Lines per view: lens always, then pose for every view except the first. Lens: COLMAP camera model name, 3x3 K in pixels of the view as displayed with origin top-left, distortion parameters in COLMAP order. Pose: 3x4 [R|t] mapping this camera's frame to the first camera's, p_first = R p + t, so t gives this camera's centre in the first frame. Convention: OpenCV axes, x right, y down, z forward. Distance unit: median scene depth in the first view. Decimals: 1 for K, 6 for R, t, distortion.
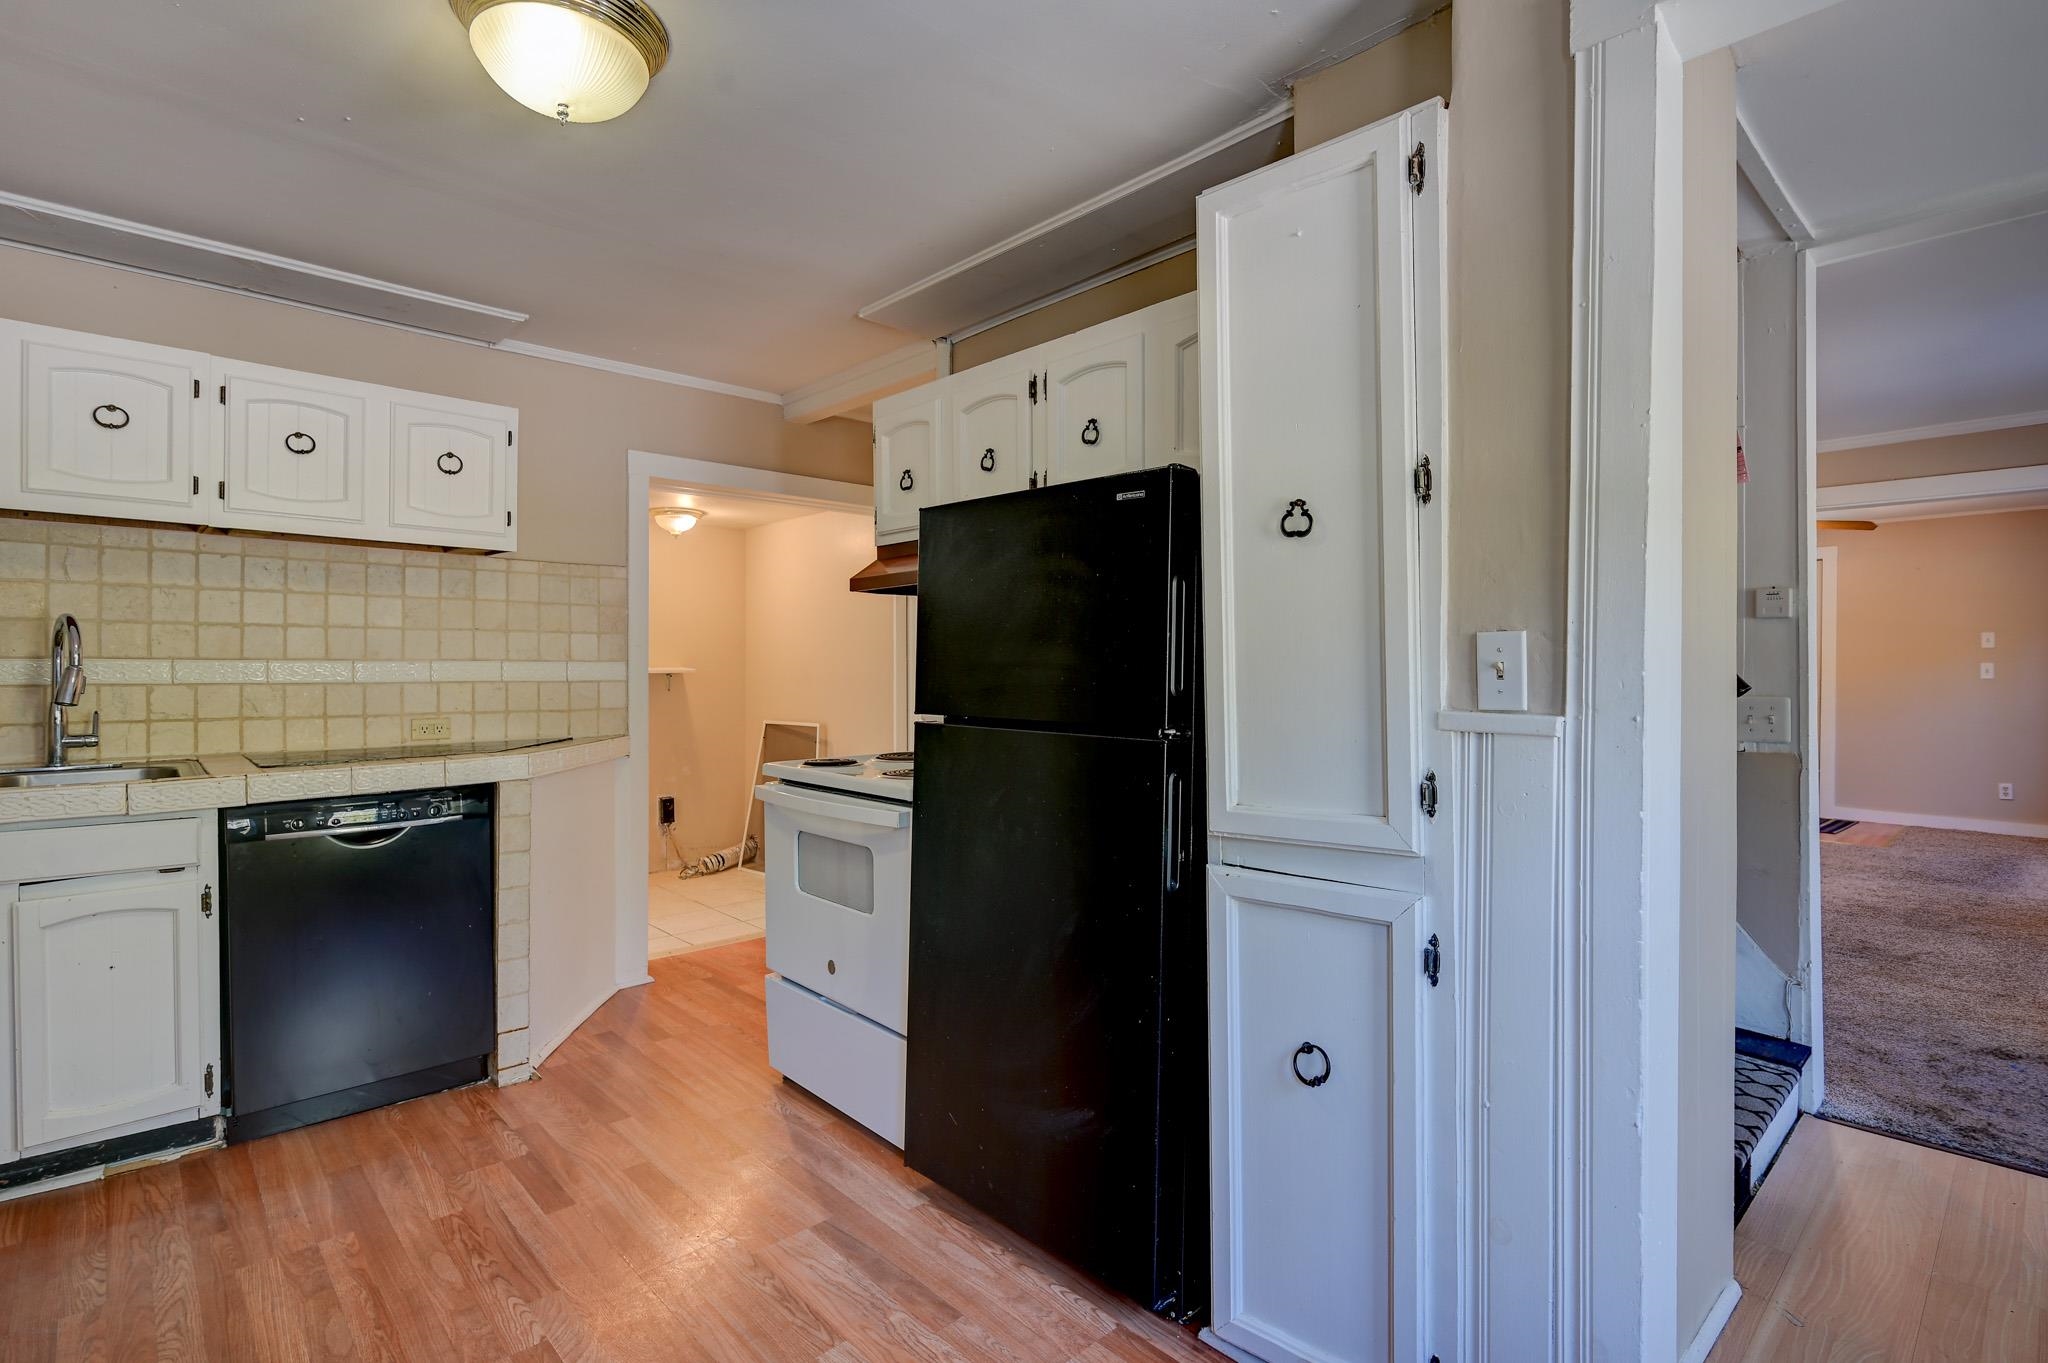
lens RADIAL K [[986.4, 0, 1024.7], [0, 986.4, 671.3], [0, 0, 1]] dist [-0.001110, -0.000314]
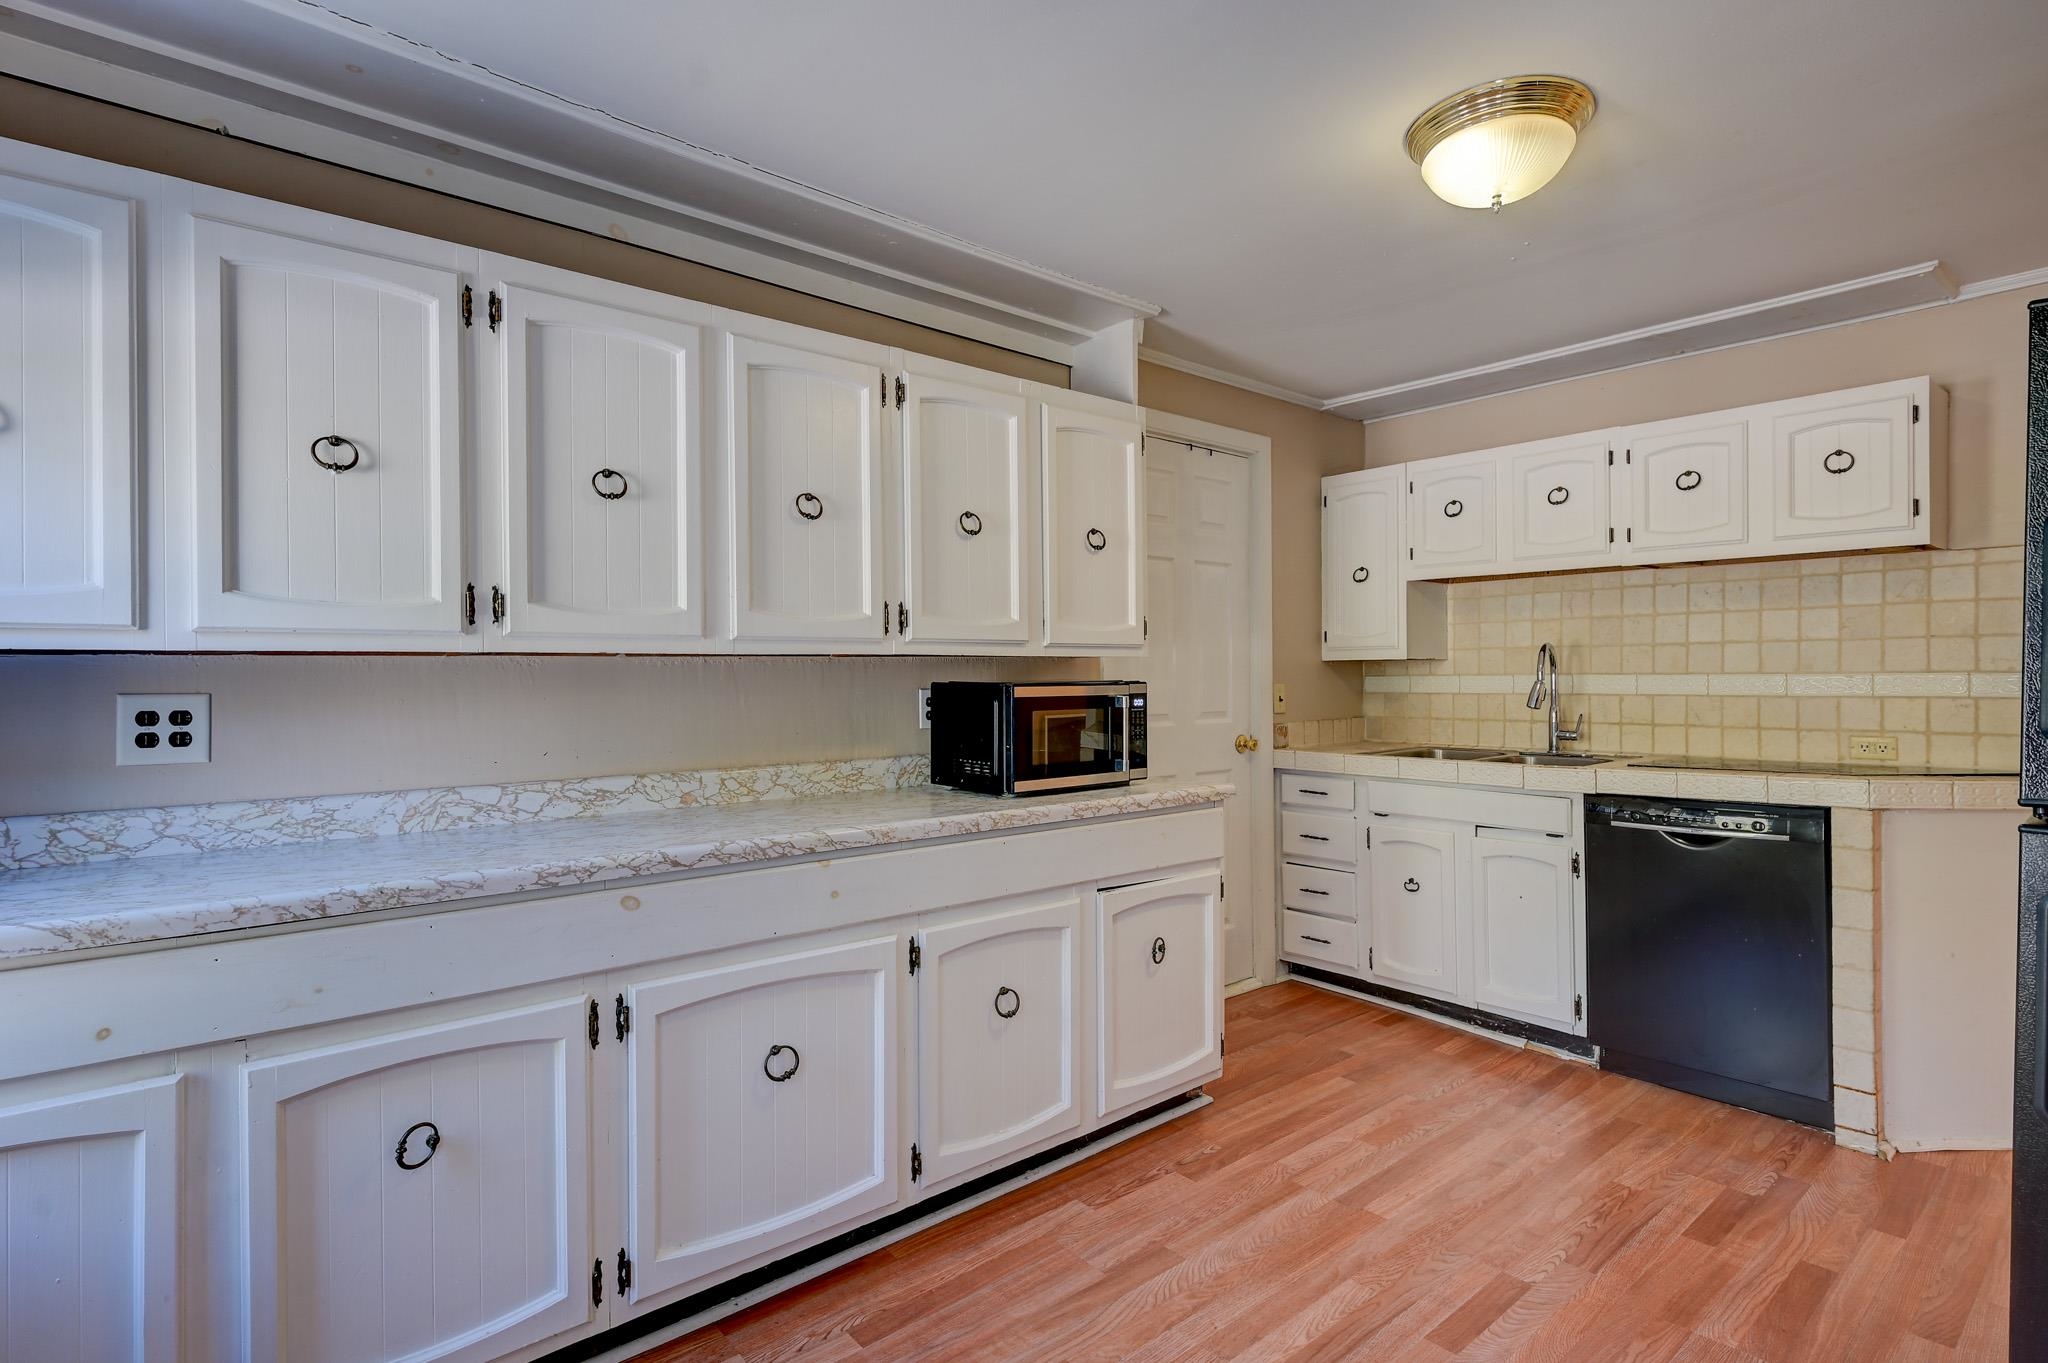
lens RADIAL K [[1013.4, 0, 1037.0], [0, 1013.4, 671.8], [0, 0, 1]] dist [0.000130, -0.000129]
pose [[-0.044702, -0.009394, -0.998956, 0.423172], [-0.001241, 0.999956, -0.009348, -0.002567], [0.999000, 0.000822, -0.044712, 0.300107]]
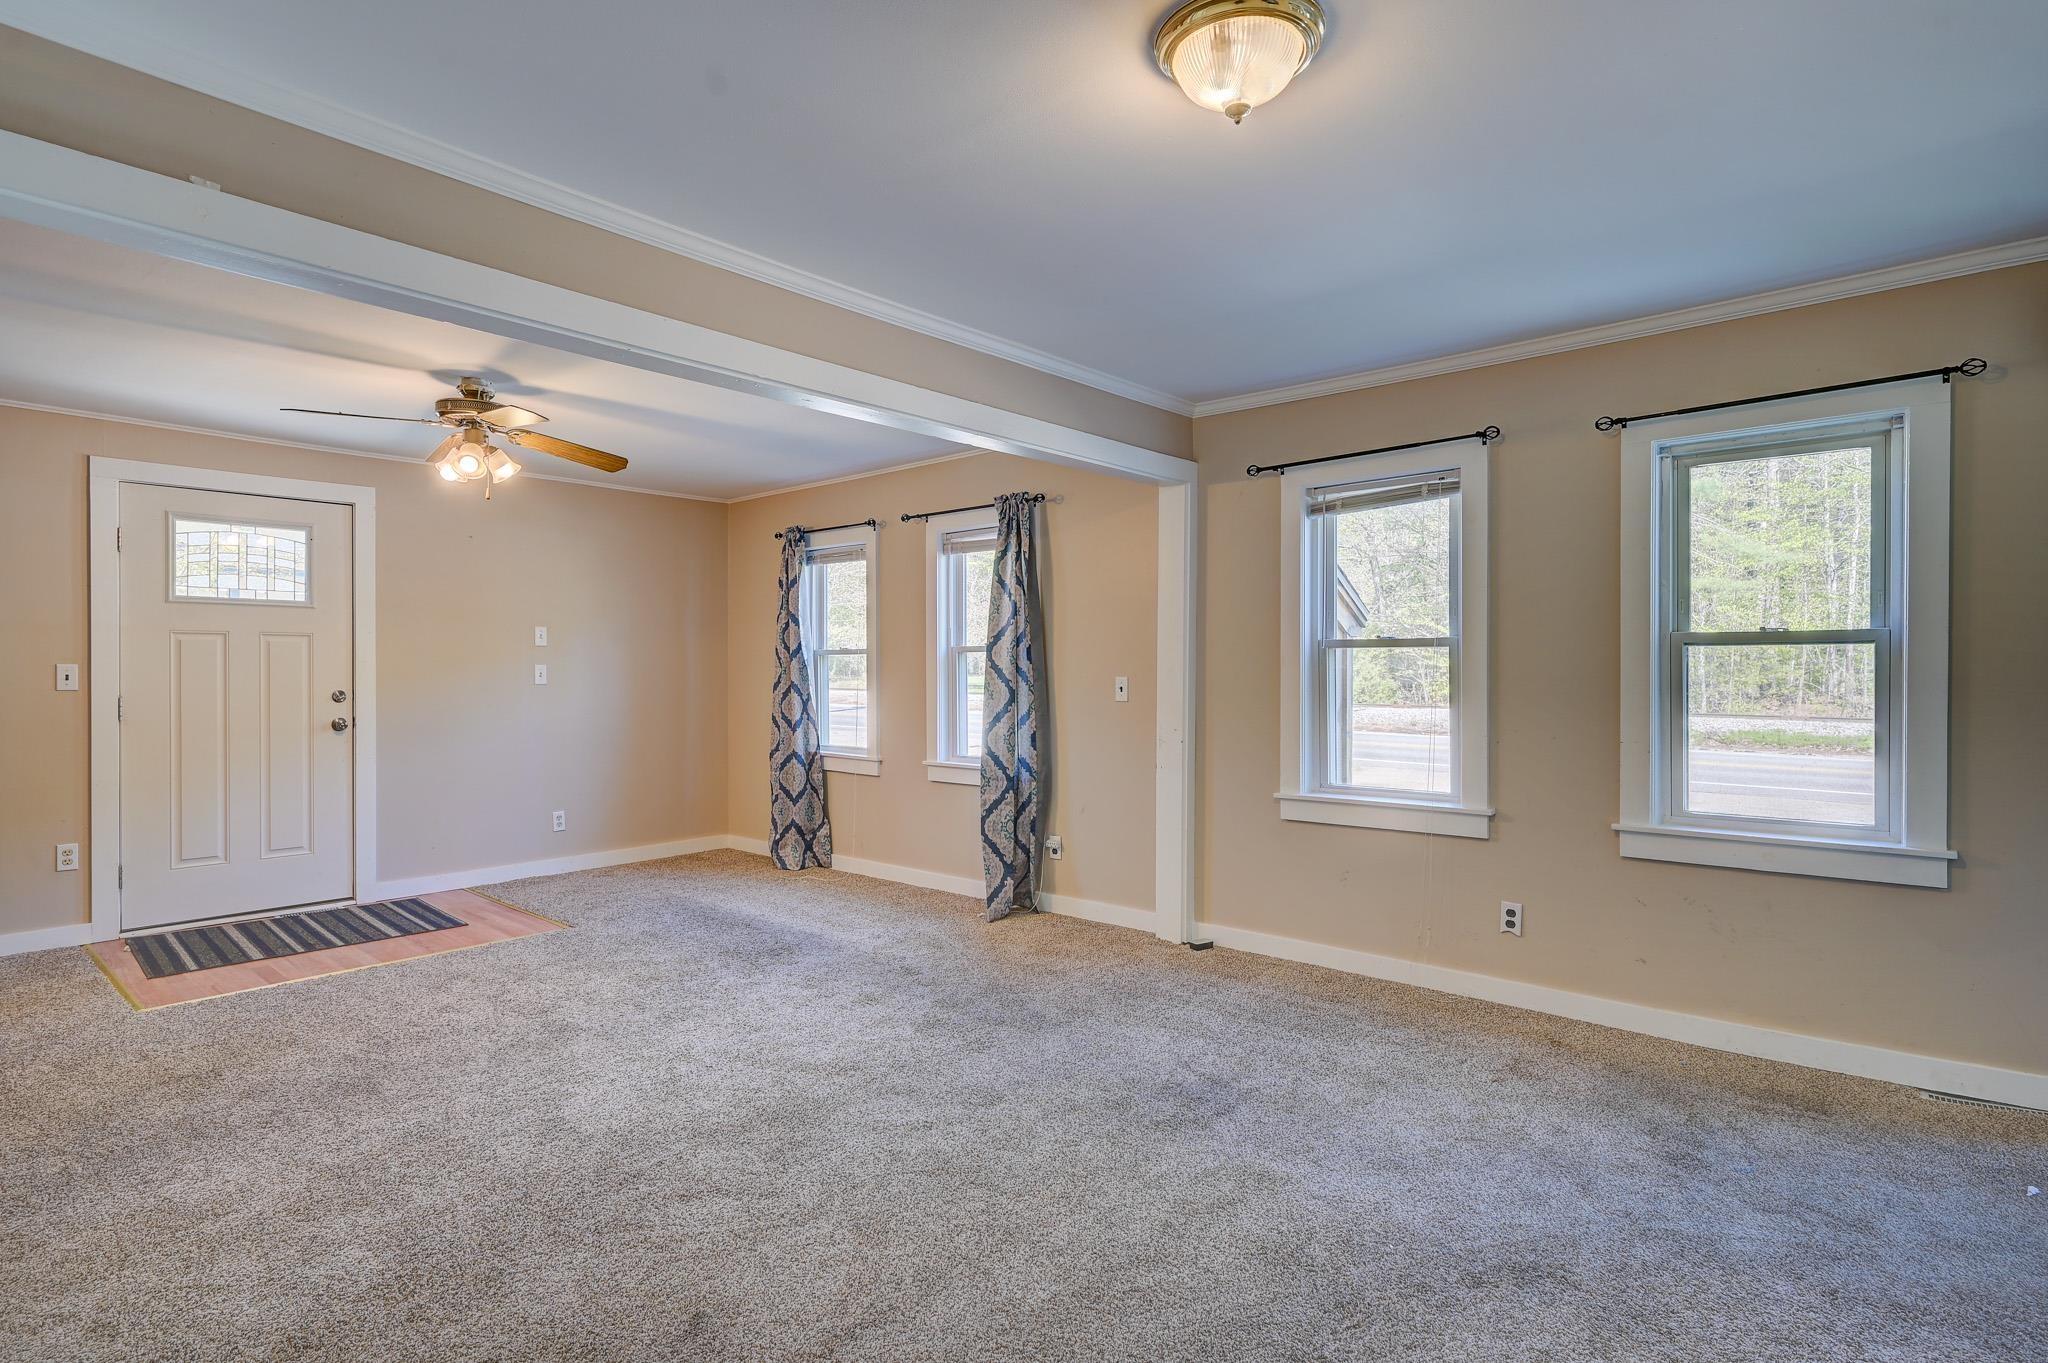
lens RADIAL K [[1031.8, 0, 1024.8], [0, 1031.8, 671.6], [0, 0, 1]] dist [-0.001159, -0.000207]
pose [[-0.101239, -0.009461, 0.994817, 0.243649], [0.008661, 0.999909, 0.010391, -0.019960], [-0.994824, 0.009668, -0.101148, 1.695145]]
